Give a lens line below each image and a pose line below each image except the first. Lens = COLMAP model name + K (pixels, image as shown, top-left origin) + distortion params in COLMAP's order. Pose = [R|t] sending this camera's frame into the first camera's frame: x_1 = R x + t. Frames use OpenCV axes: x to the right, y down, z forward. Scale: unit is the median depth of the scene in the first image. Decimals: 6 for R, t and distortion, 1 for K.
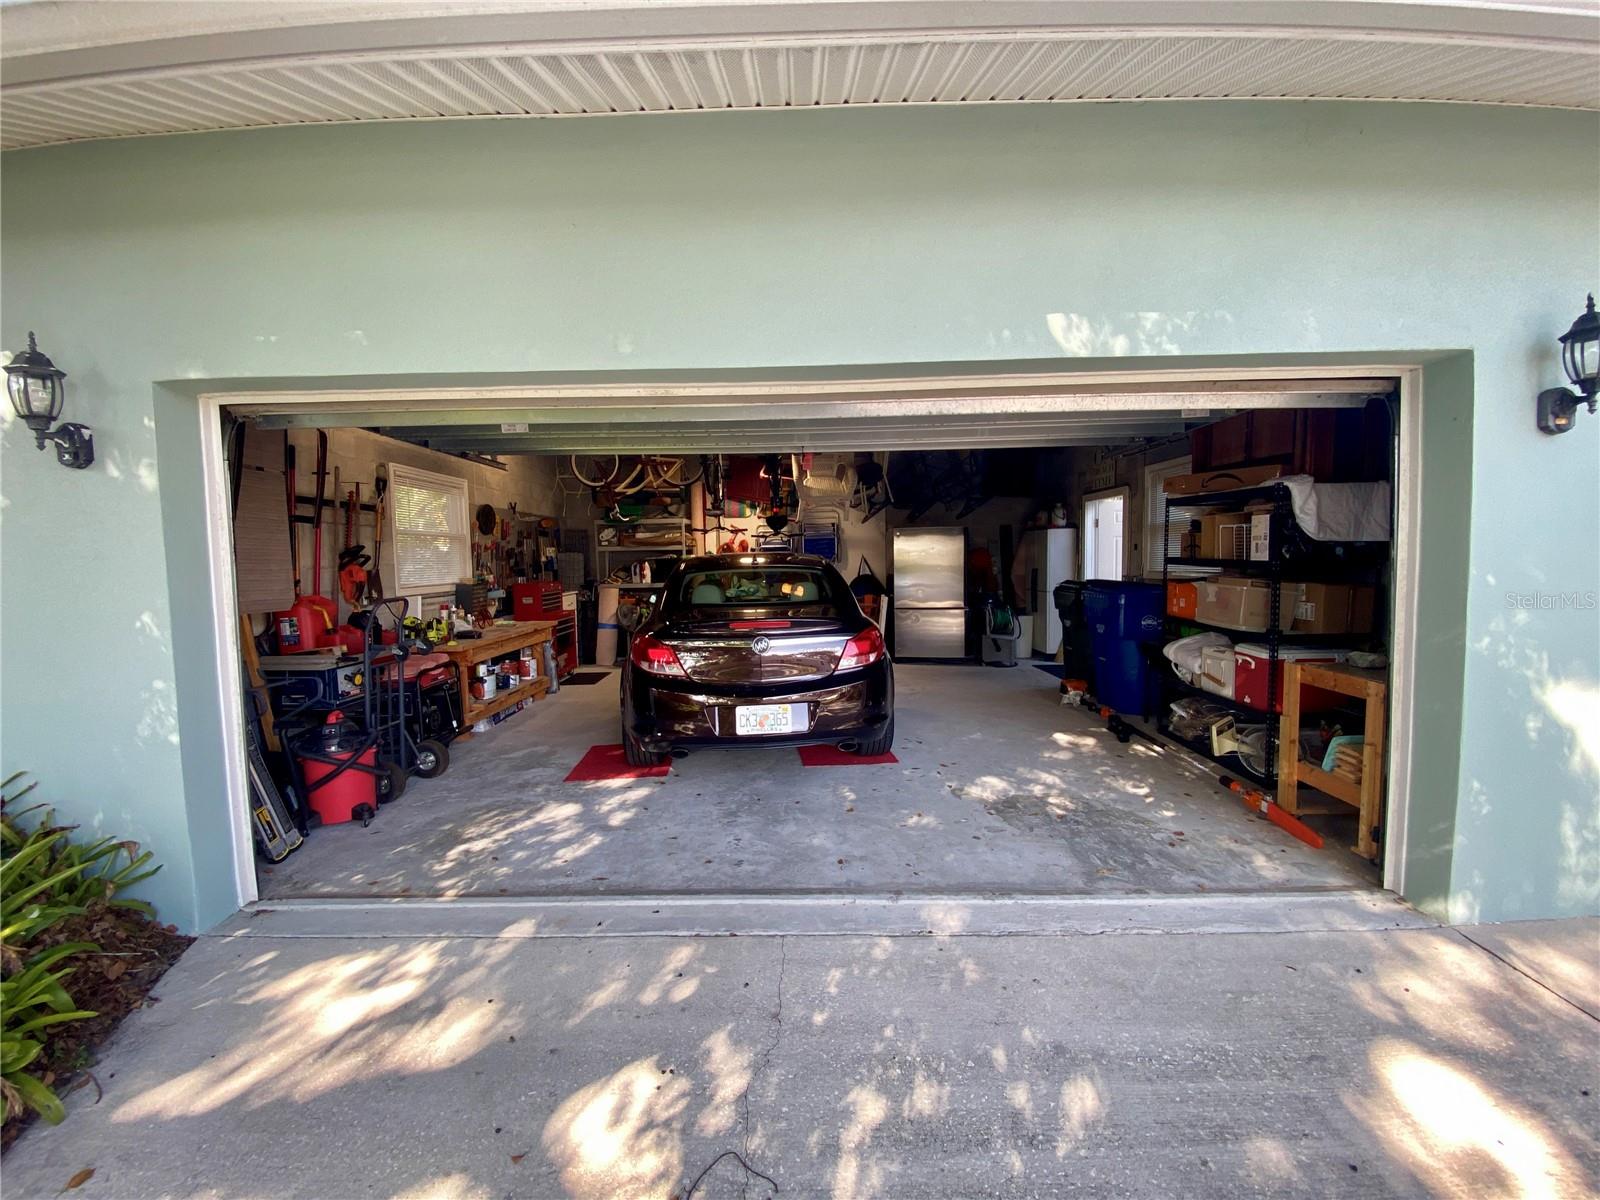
lens RADIAL K [[656.5, 0, 802.2], [0, 656.5, 604.7], [0, 0, 1]] dist [-0.018852, -0.000218]
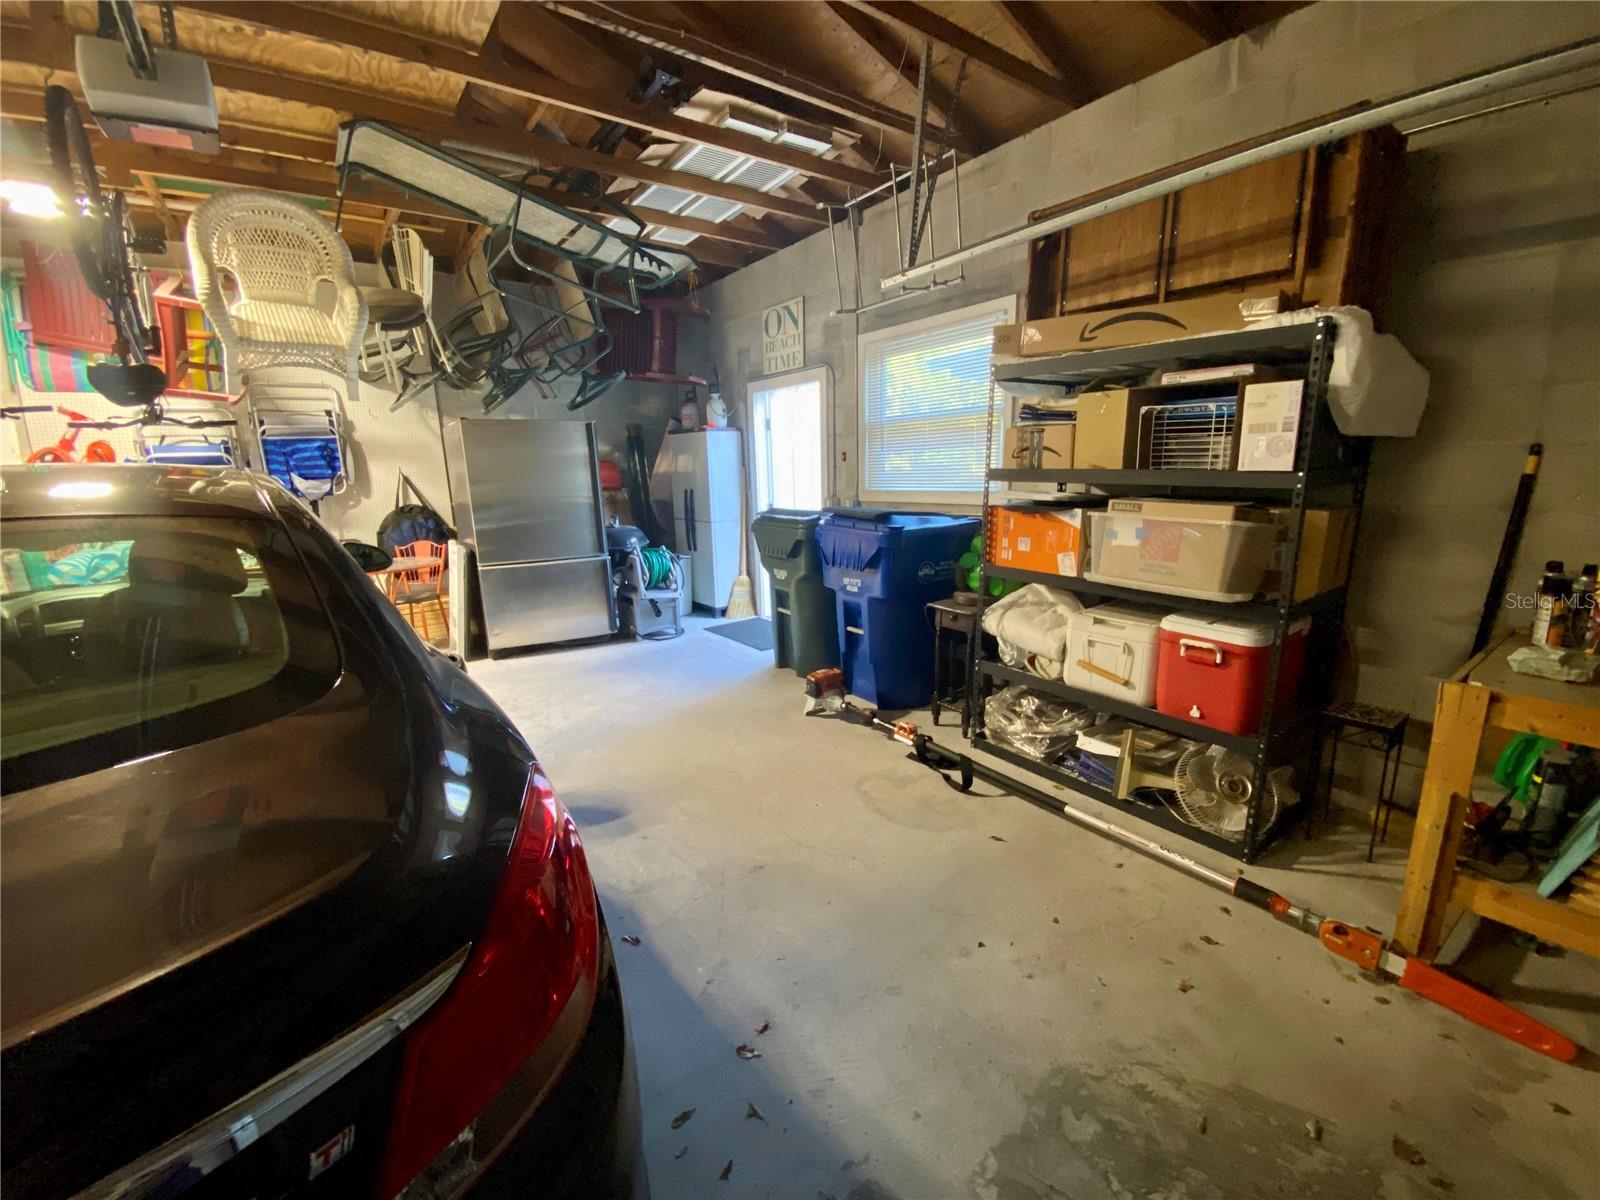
lens RADIAL K [[656.5, 0, 802.2], [0, 656.5, 604.7], [0, 0, 1]] dist [-0.018852, -0.000218]
pose [[0.805417, -0.124593, 0.579465, 0.035654], [0.051785, 0.988710, 0.140609, -0.027081], [-0.590442, -0.083241, 0.802776, 0.387517]]
